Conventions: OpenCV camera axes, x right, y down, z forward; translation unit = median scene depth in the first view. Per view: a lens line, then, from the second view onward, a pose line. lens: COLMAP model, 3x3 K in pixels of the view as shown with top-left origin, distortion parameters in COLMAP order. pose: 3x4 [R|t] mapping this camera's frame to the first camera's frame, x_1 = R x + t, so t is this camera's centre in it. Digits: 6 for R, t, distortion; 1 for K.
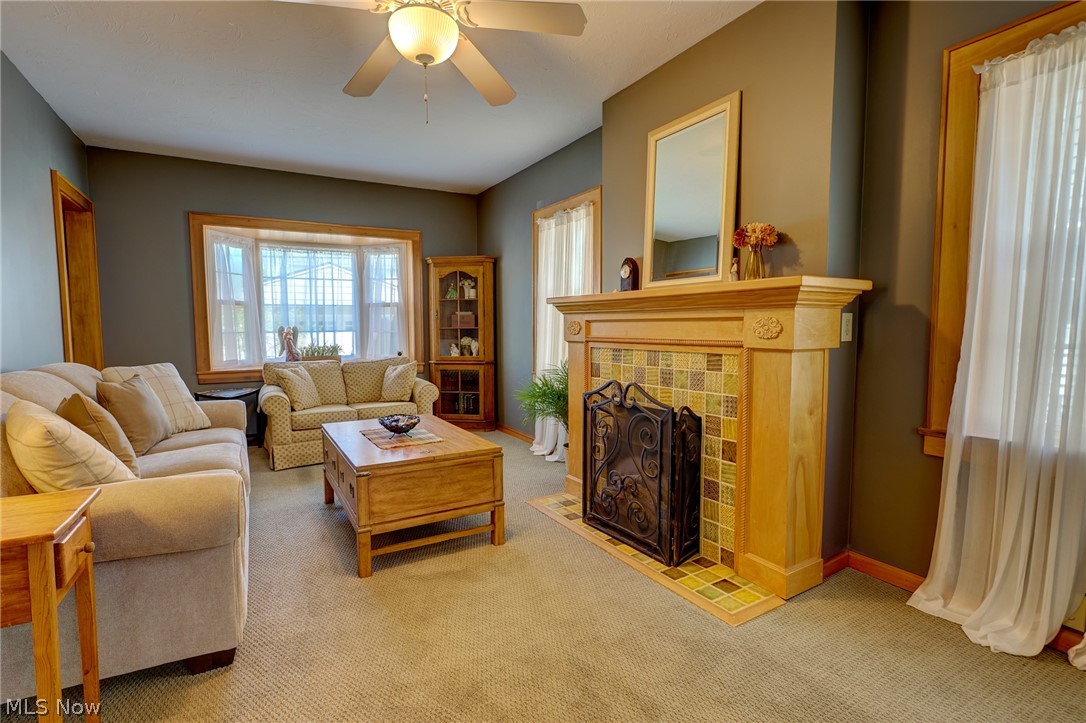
lens RADIAL K [[514.1, 0, 542.6], [0, 514.1, 365.7], [0, 0, 1]] dist [-0.024289, 0.000910]
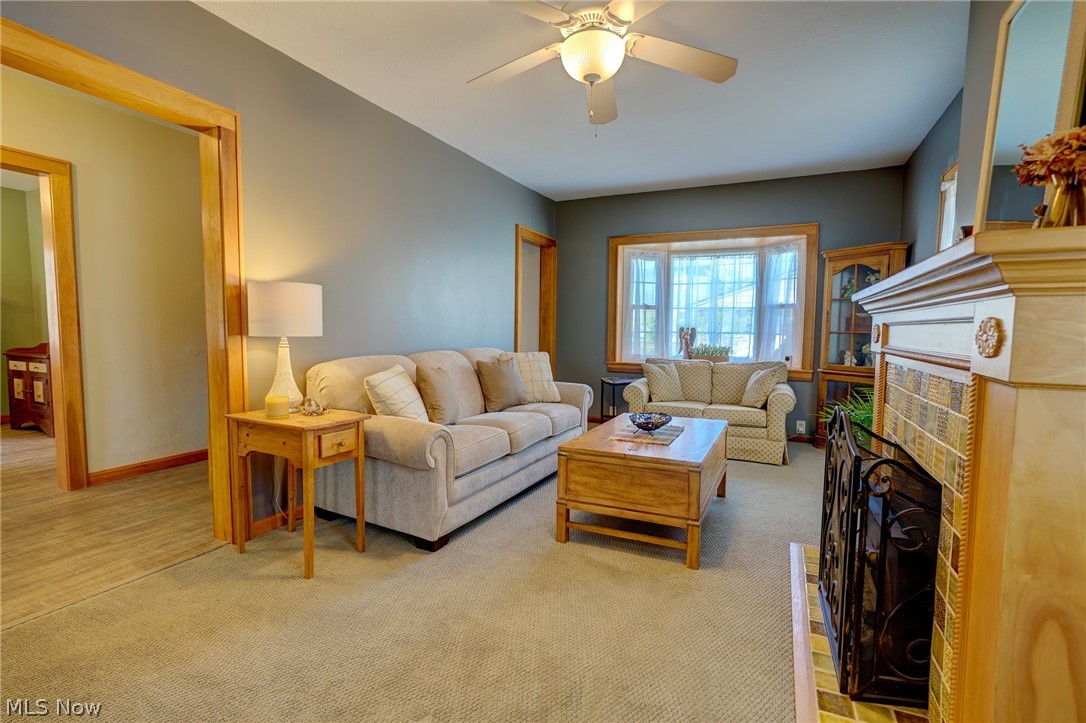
lens RADIAL K [[502.8, 0, 541.3], [0, 502.8, 364.7], [0, 0, 1]] dist [-0.035759, 0.018185]
pose [[0.560280, 0.072275, -0.825144, 0.348367], [-0.075994, 0.996470, 0.035681, -0.016794], [0.824810, 0.042715, 0.563794, 0.195832]]
